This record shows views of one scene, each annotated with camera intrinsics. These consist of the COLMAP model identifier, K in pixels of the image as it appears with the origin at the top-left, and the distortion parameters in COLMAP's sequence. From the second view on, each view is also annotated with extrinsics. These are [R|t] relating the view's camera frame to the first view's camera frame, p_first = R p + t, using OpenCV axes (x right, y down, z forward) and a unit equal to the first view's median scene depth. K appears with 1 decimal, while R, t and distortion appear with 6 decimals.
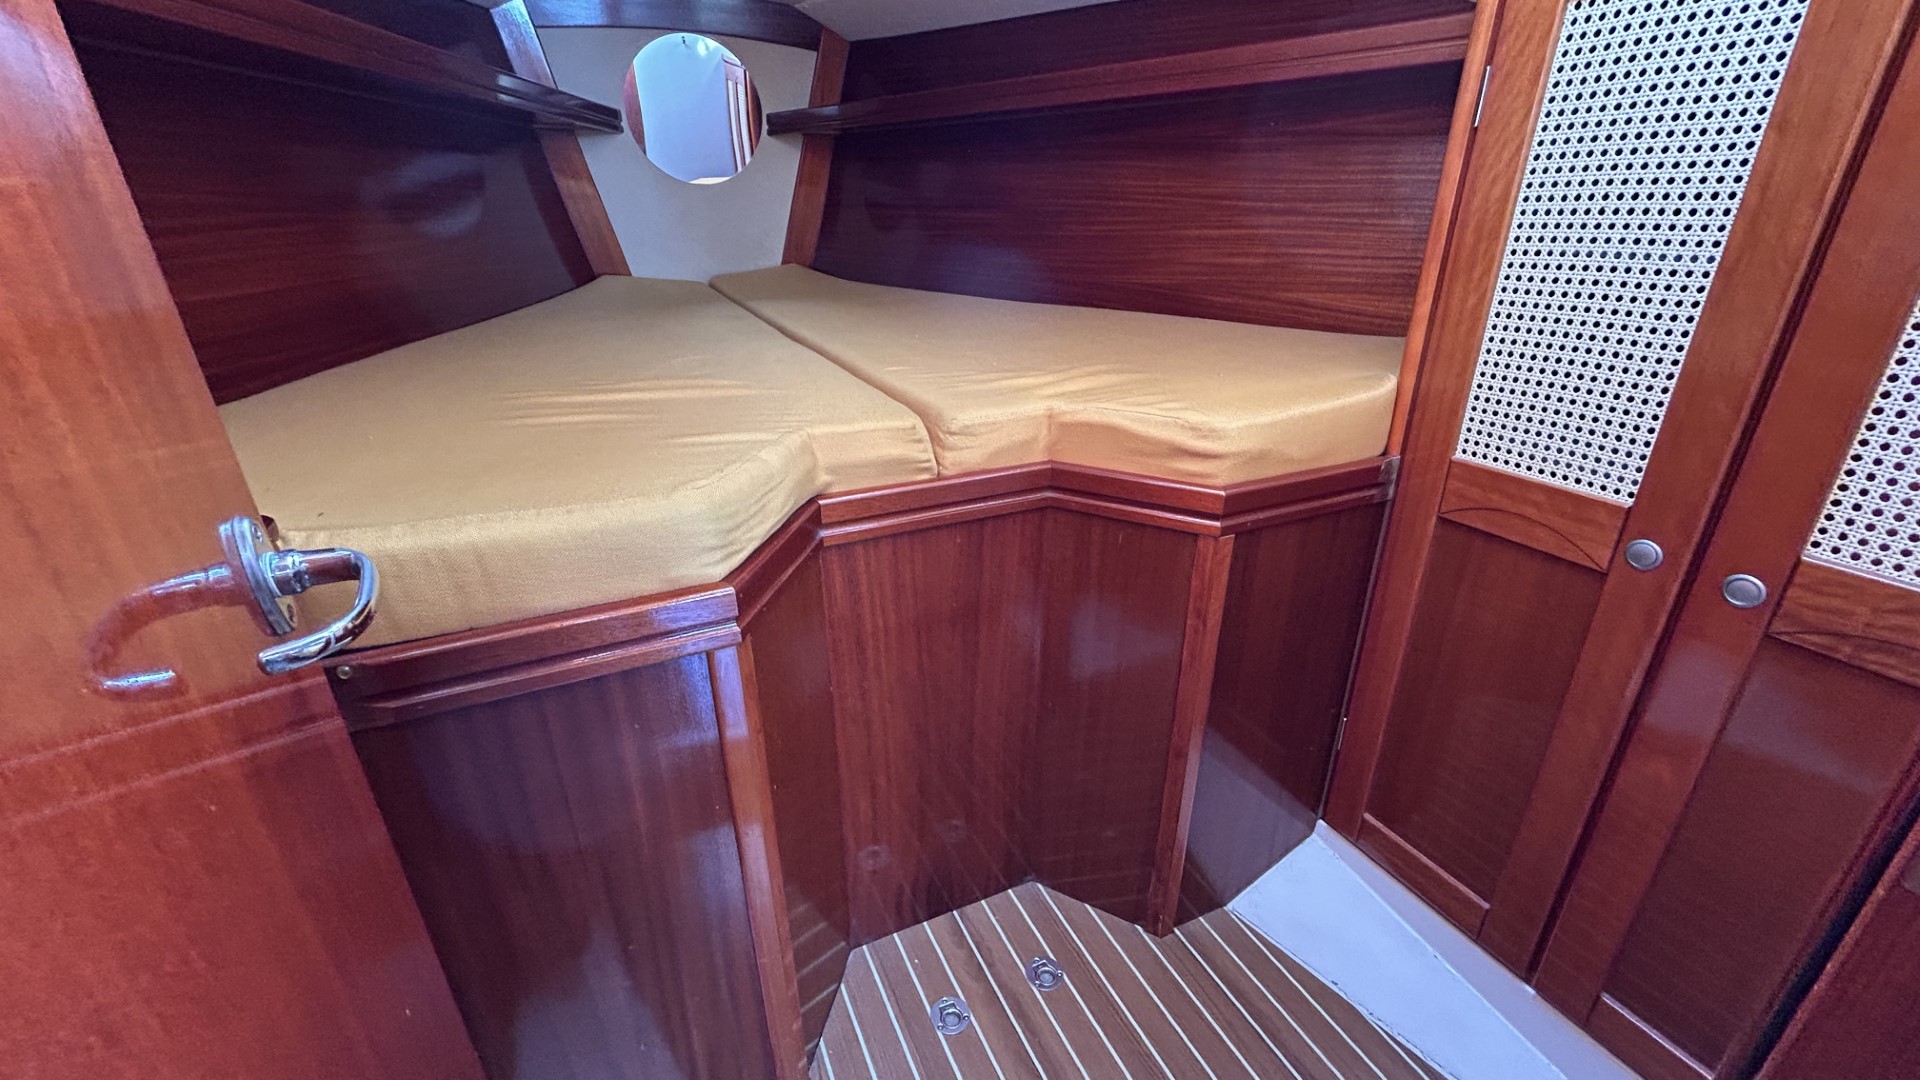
lens RADIAL K [[766.6, 0, 962.1], [0, 766.6, 537.1], [0, 0, 1]] dist [-0.000406, -0.000162]
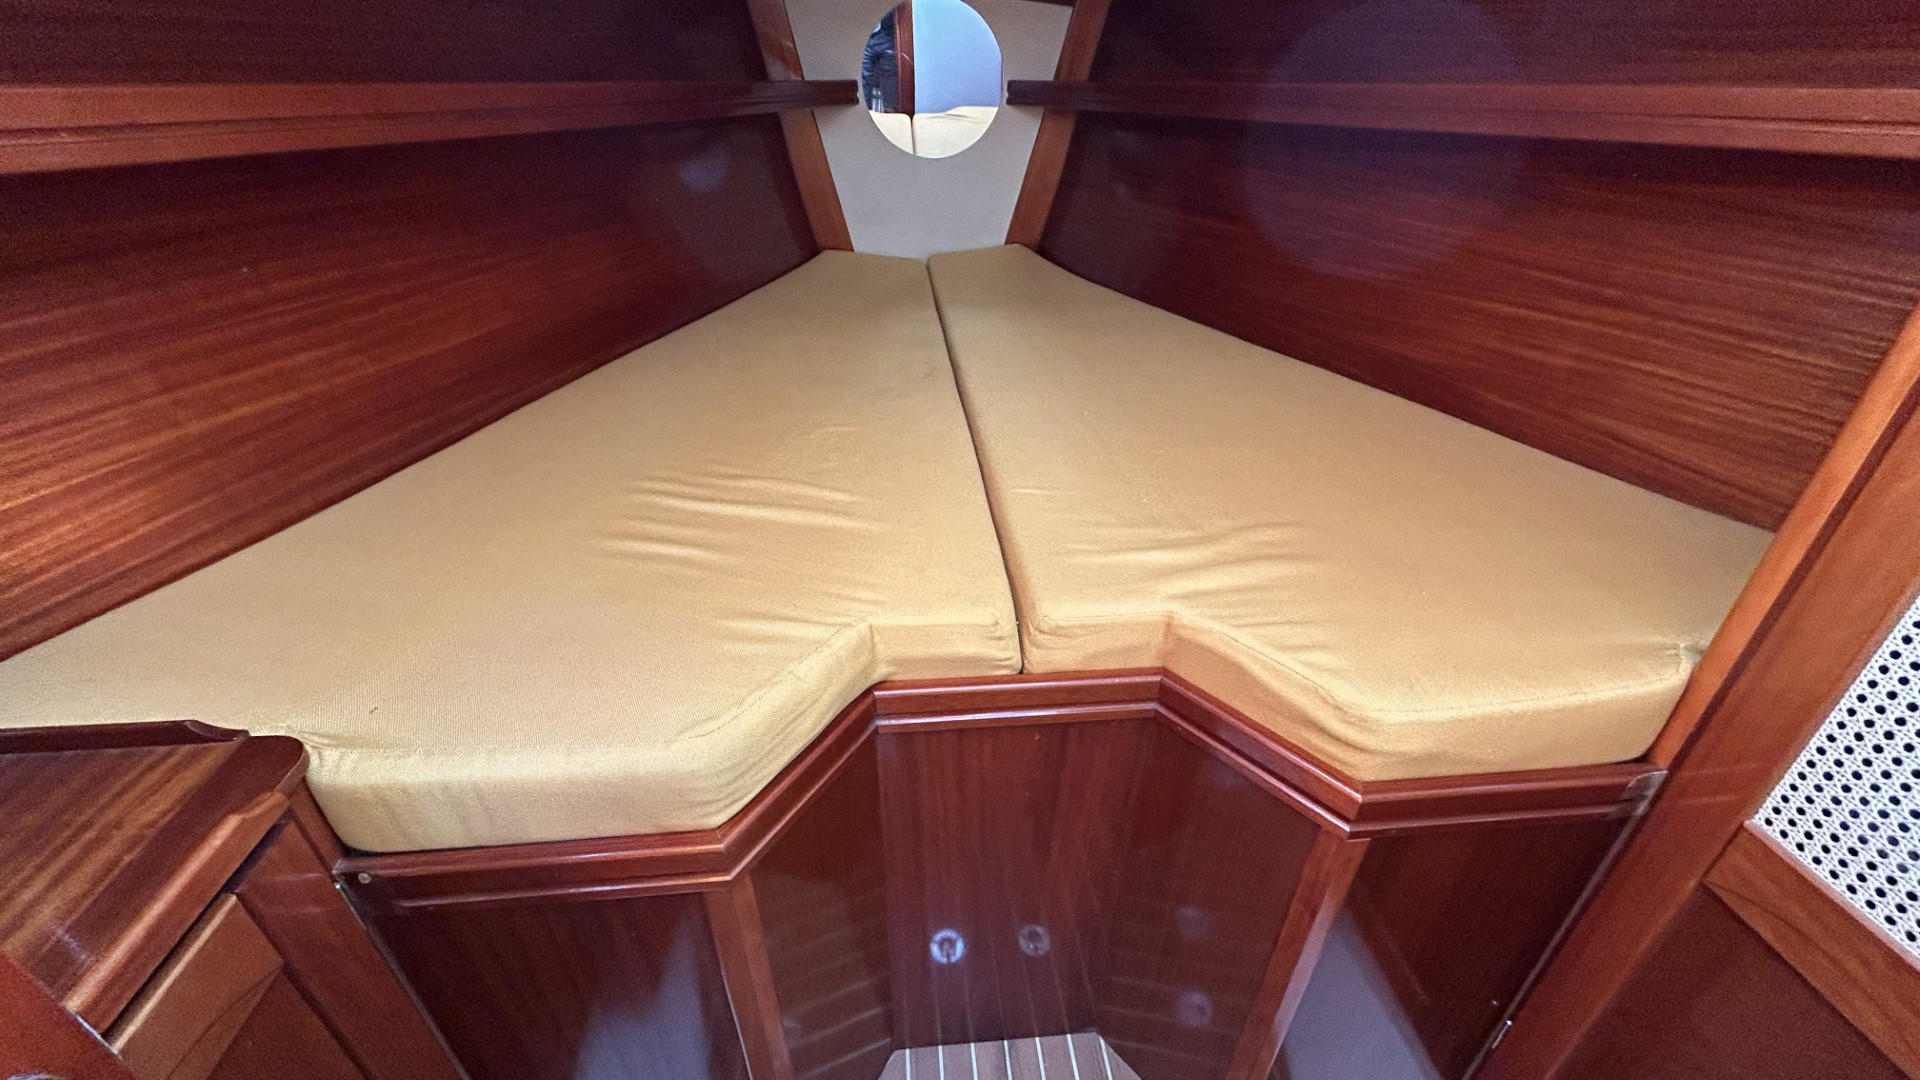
lens RADIAL K [[766.6, 0, 962.6], [0, 766.6, 541.4], [0, 0, 1]] dist [-0.000406, -0.000162]
pose [[0.941993, 0.183473, -0.281046, 0.124982], [-0.147606, 0.978500, 0.144049, -0.340488], [0.301433, -0.094209, 0.948822, 0.160547]]
